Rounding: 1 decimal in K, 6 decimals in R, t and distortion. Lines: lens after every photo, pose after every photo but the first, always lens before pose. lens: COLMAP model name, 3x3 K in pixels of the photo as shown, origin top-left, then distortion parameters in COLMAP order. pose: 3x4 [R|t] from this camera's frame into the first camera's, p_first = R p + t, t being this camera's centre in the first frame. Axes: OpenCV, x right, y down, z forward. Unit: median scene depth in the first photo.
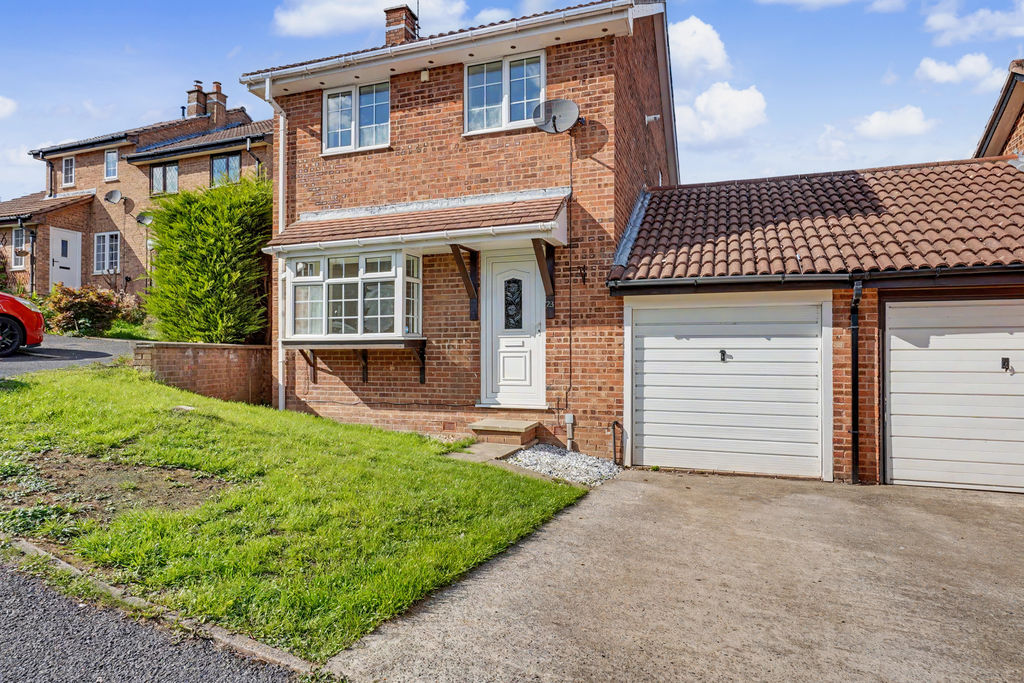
lens RADIAL K [[572.1, 0, 511.8], [0, 572.1, 338.2], [0, 0, 1]] dist [-0.007513, 0.000782]
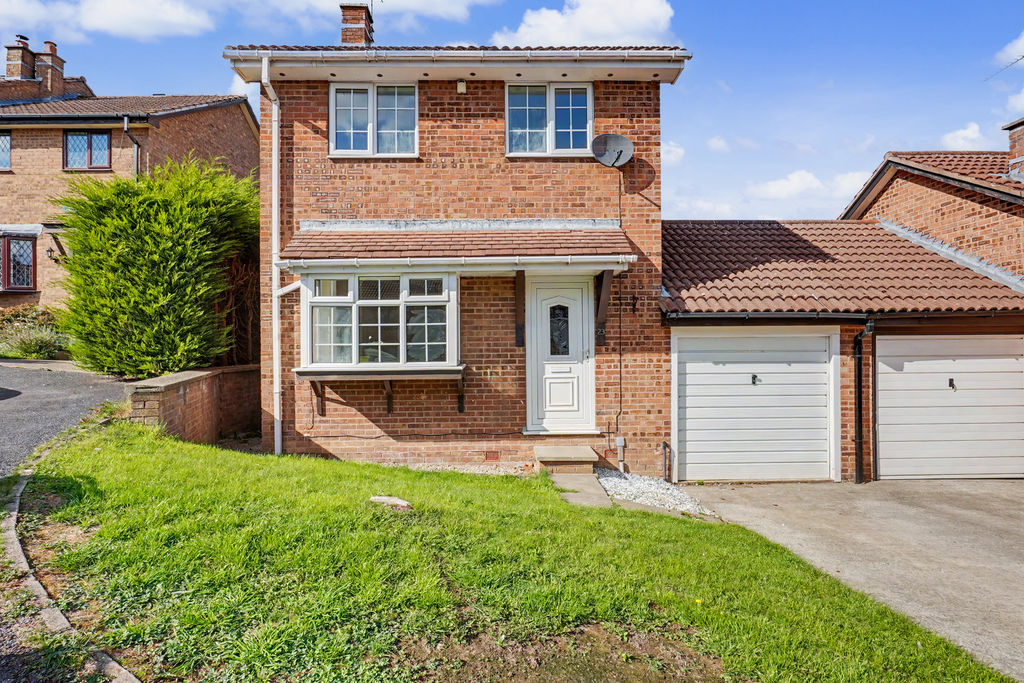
lens RADIAL K [[498.8, 0, 513.9], [0, 498.8, 336.3], [0, 0, 1]] dist [-0.008723, 0.001335]
pose [[0.936634, -0.002326, 0.350301, -0.371200], [-0.000337, 0.999972, 0.007539, -0.054406], [-0.350309, -0.007179, 0.936607, 0.198736]]
